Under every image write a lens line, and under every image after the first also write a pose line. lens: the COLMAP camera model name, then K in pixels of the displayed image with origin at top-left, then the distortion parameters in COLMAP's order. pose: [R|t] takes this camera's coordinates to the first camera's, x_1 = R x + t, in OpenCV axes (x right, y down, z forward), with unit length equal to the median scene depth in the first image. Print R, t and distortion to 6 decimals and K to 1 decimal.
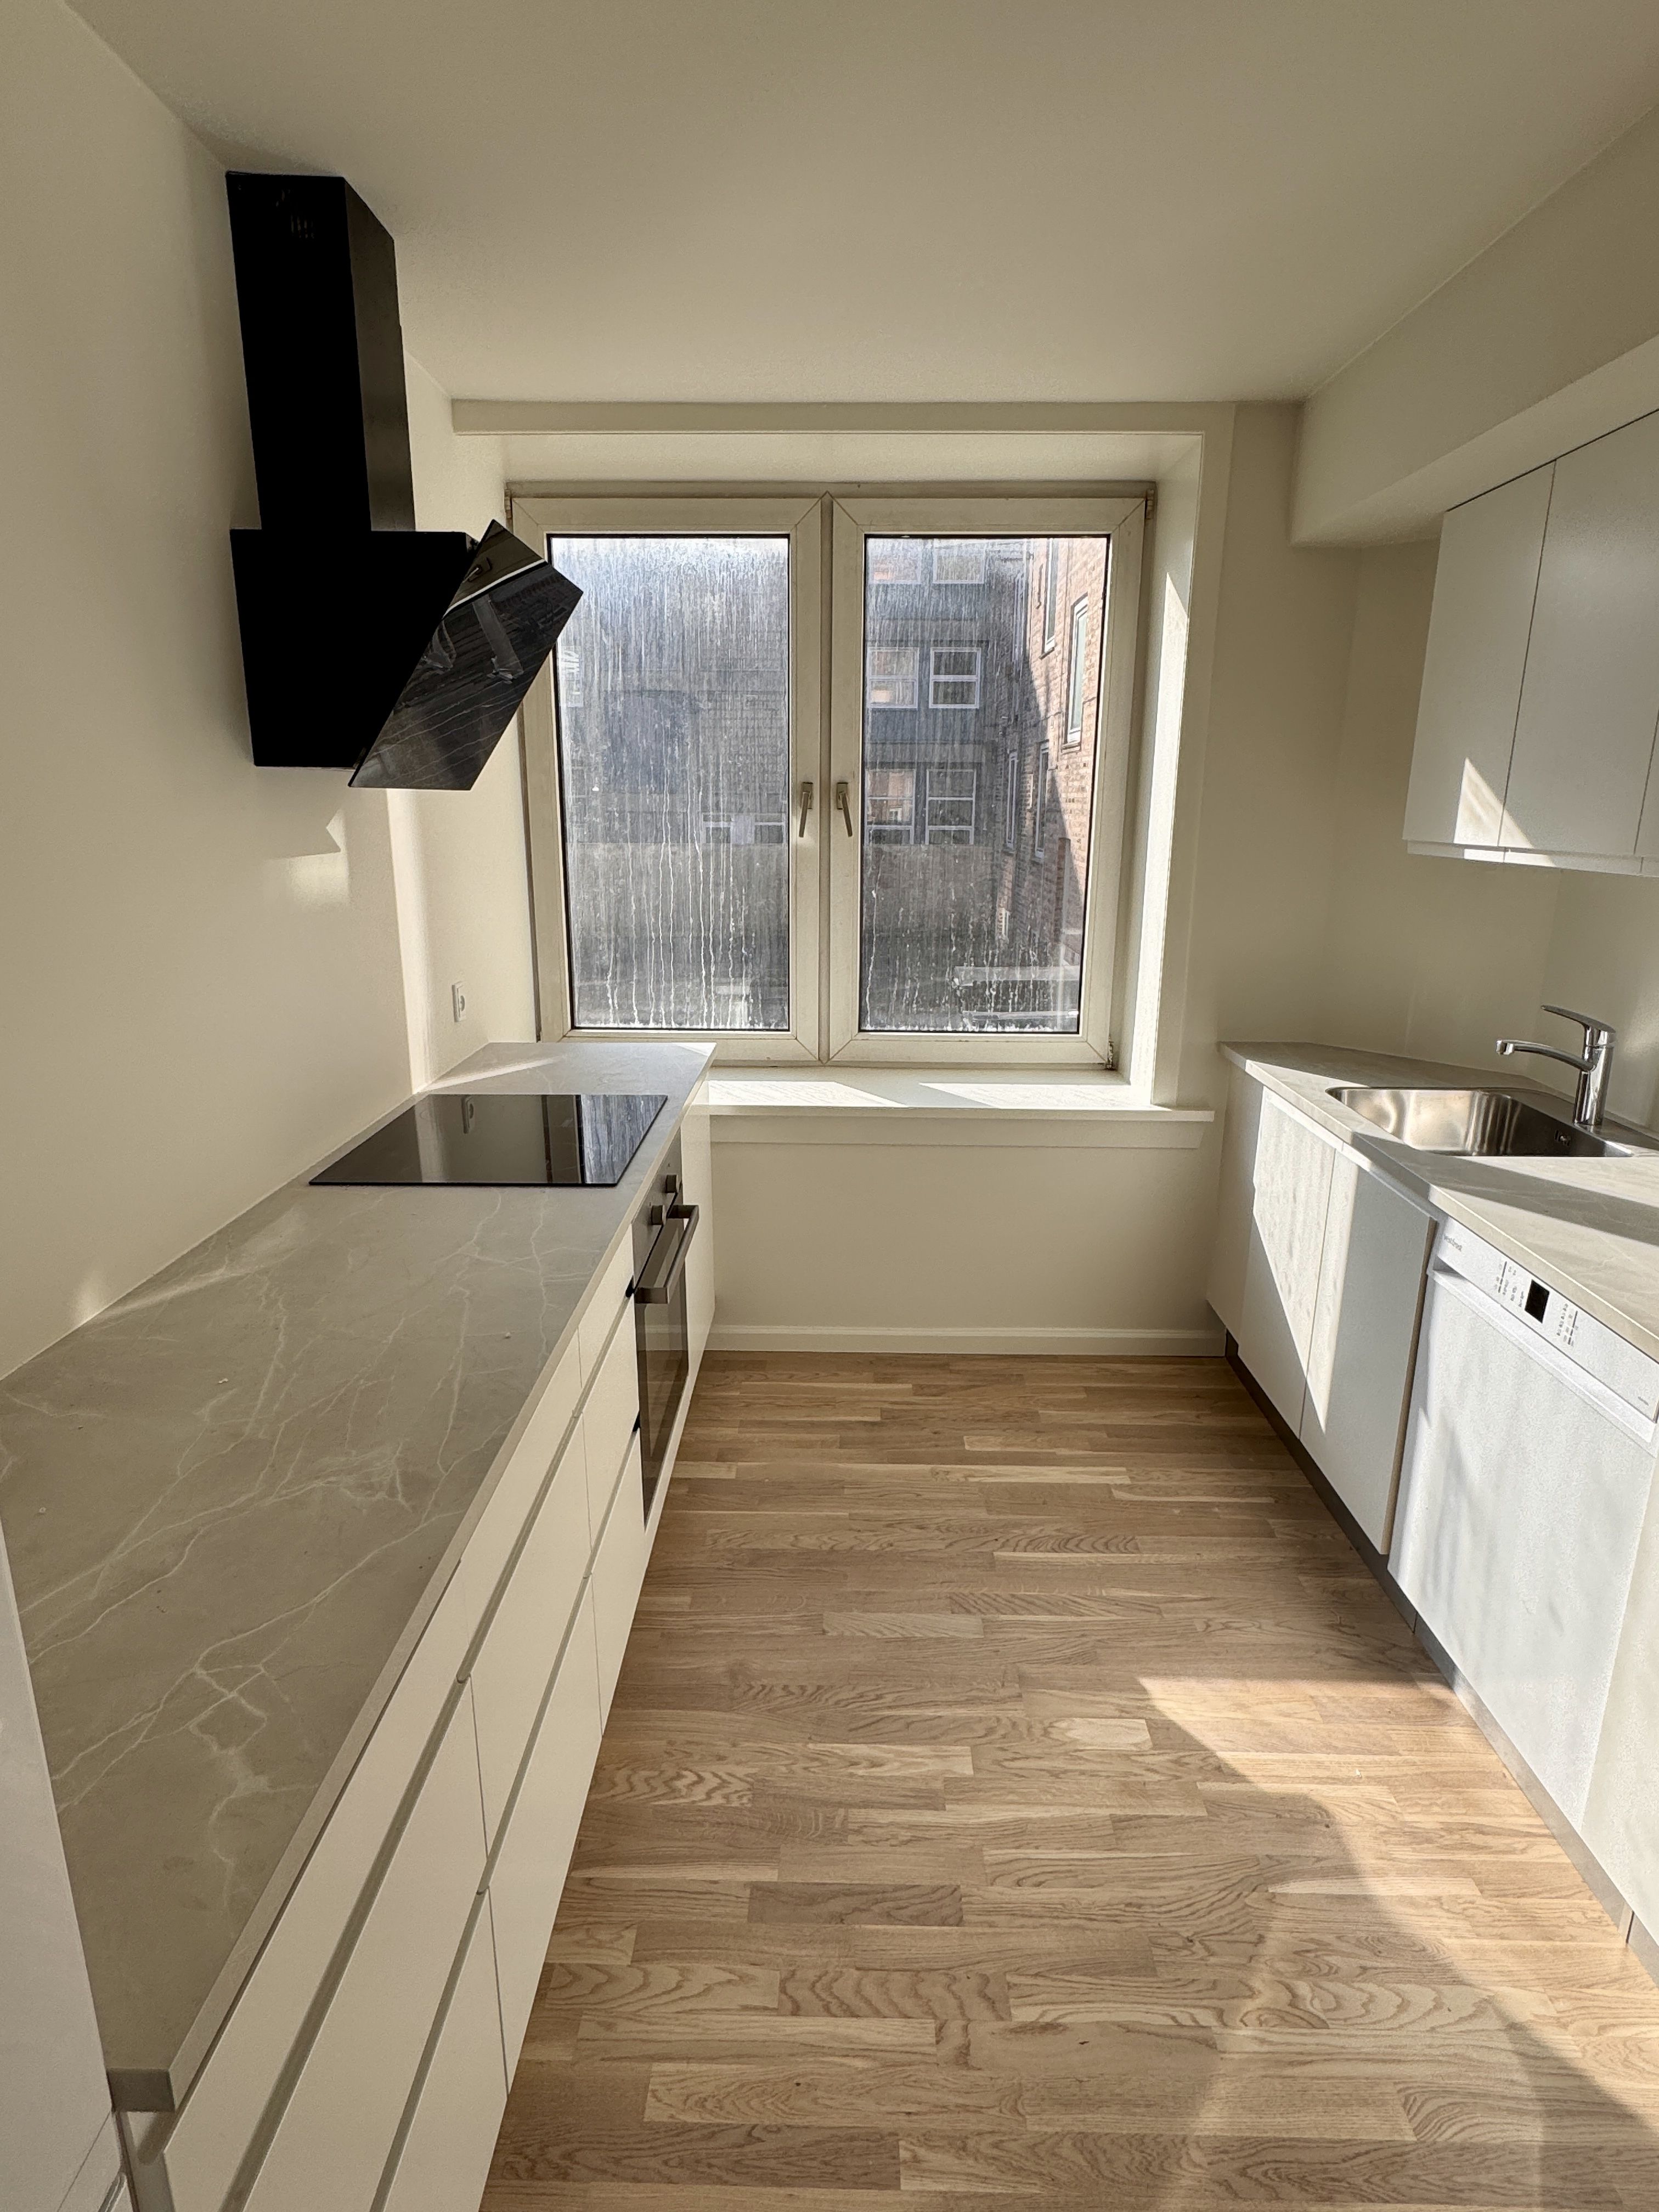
lens RADIAL K [[1169.8, 0, 829.9], [0, 1169.8, 1097.7], [0, 0, 1]] dist [-0.003041, 0.000842]
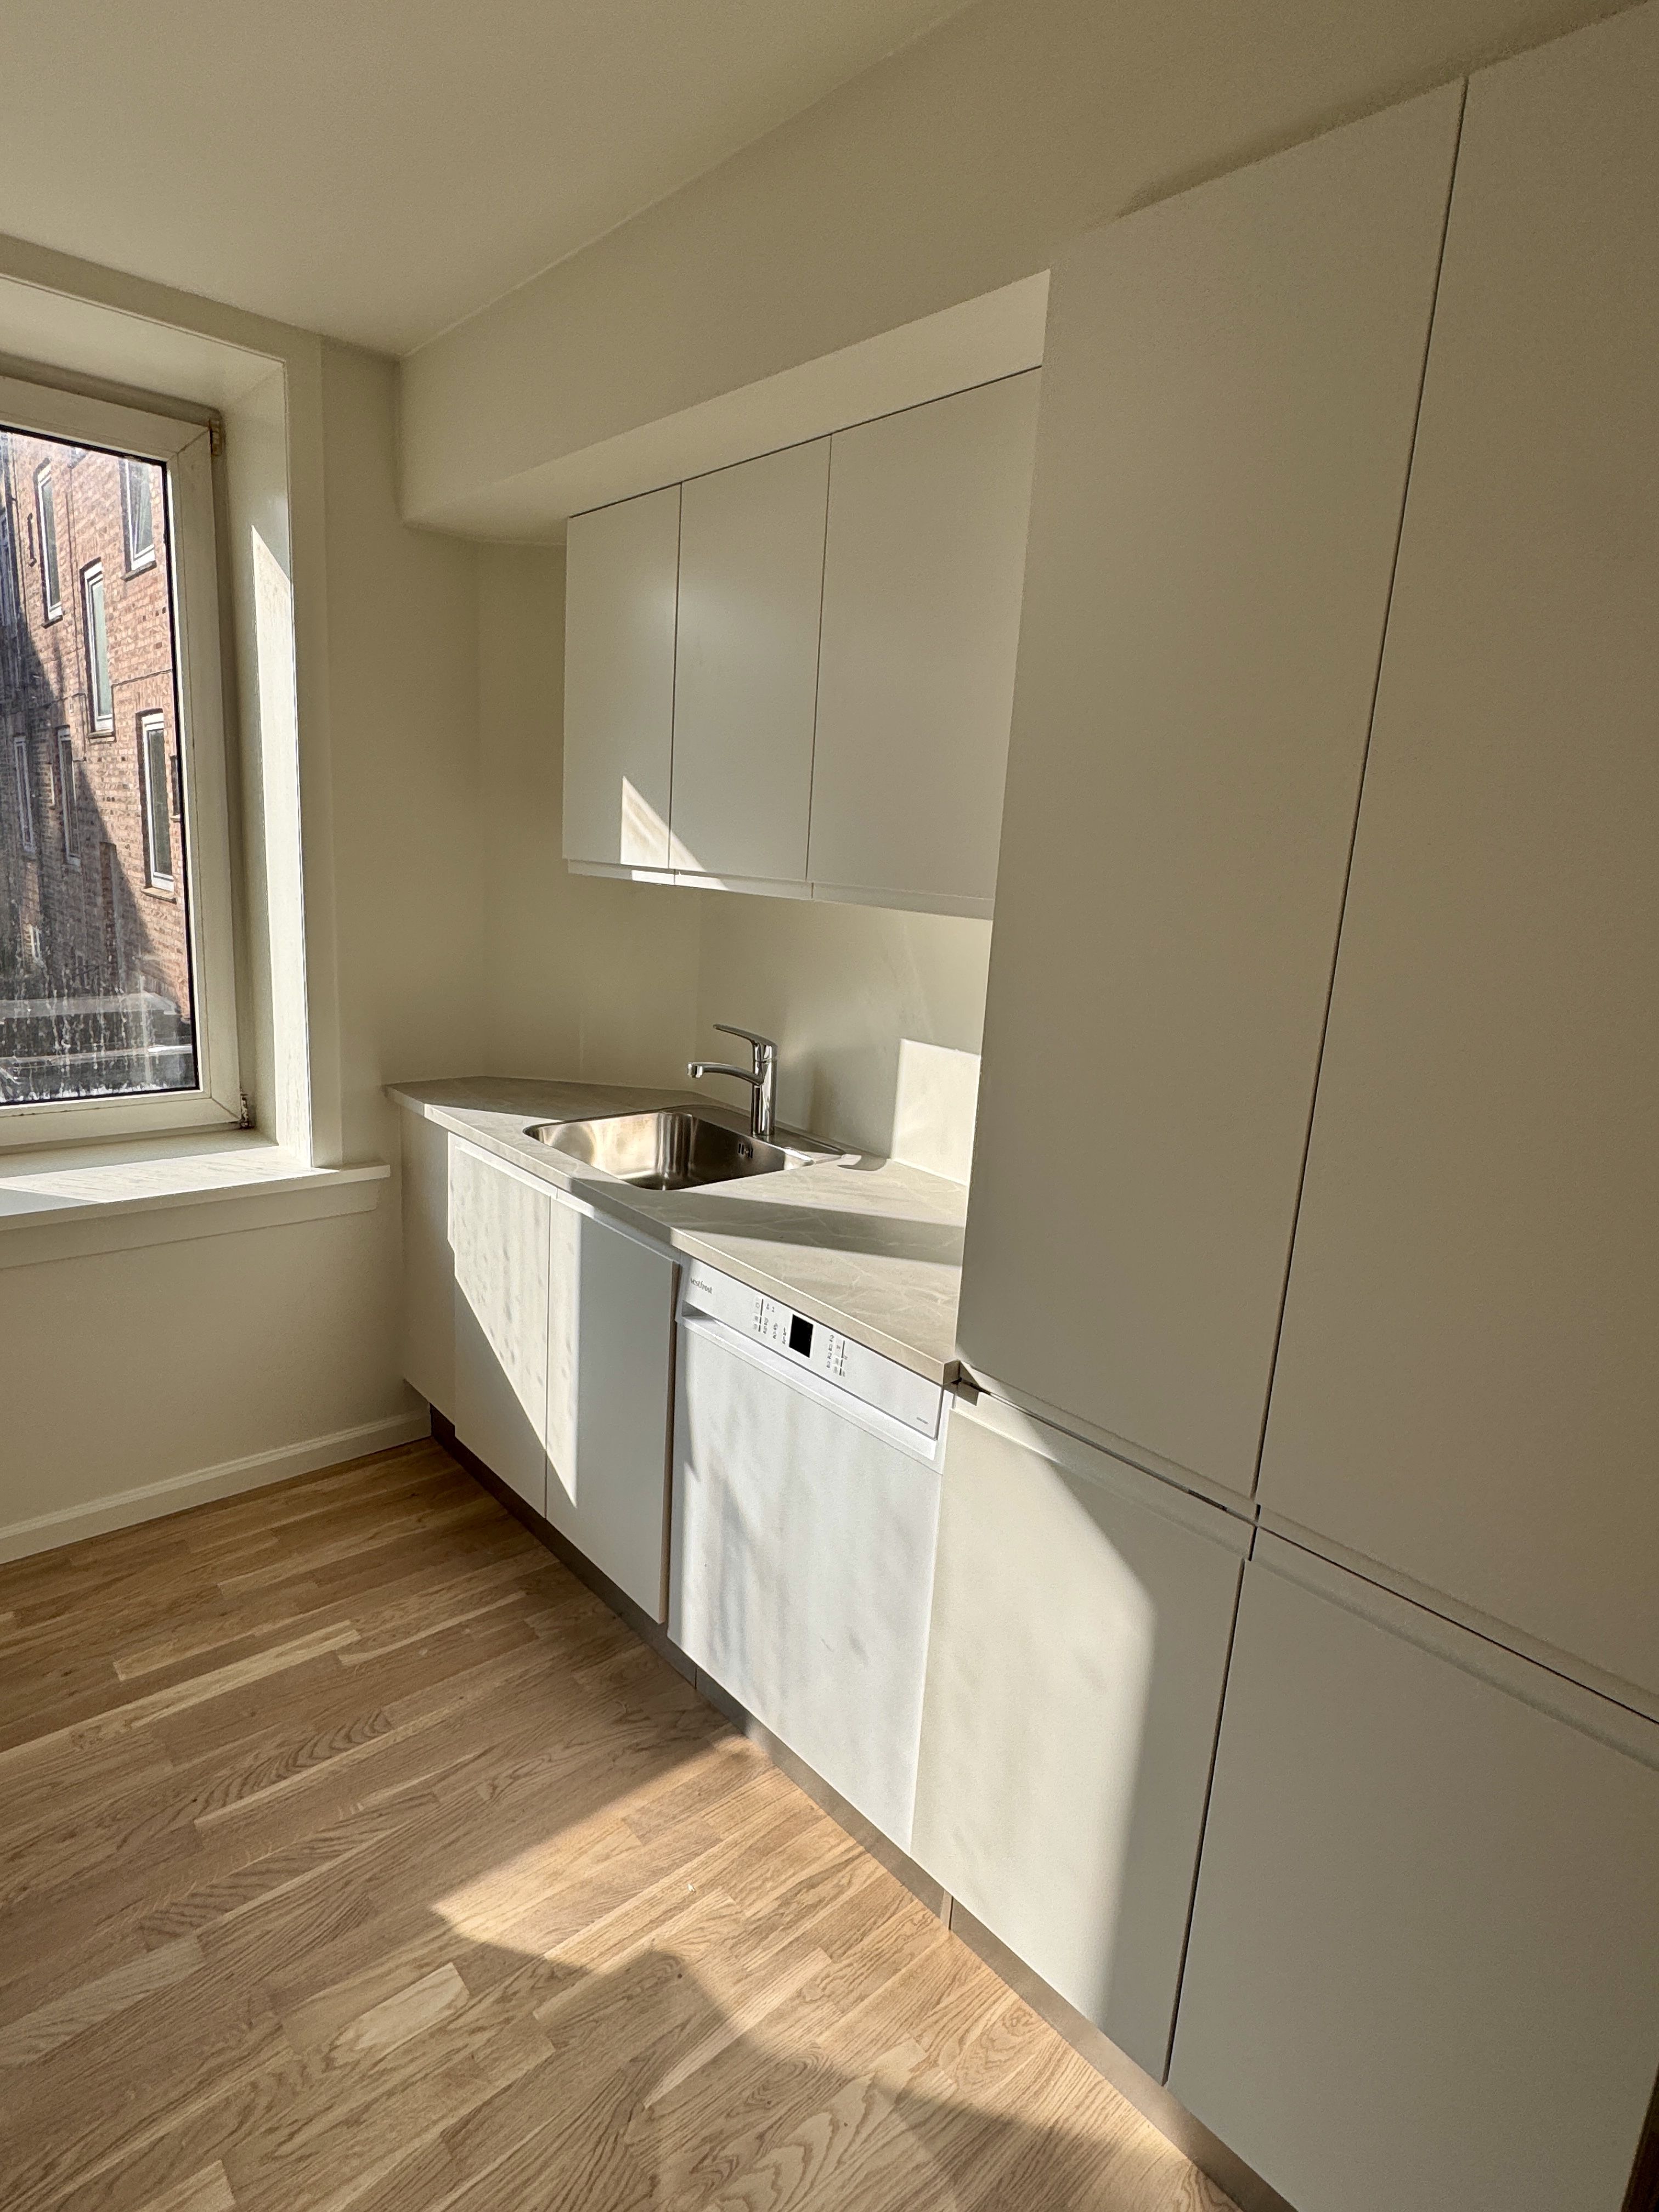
lens RADIAL K [[1169.8, 0, 829.9], [0, 1169.8, 1097.7], [0, 0, 1]] dist [-0.003041, 0.000842]
pose [[0.735730, -0.107040, 0.668763, -0.007491], [0.114403, 0.992884, 0.033059, -0.040651], [-0.667543, 0.052186, 0.742740, 0.188666]]
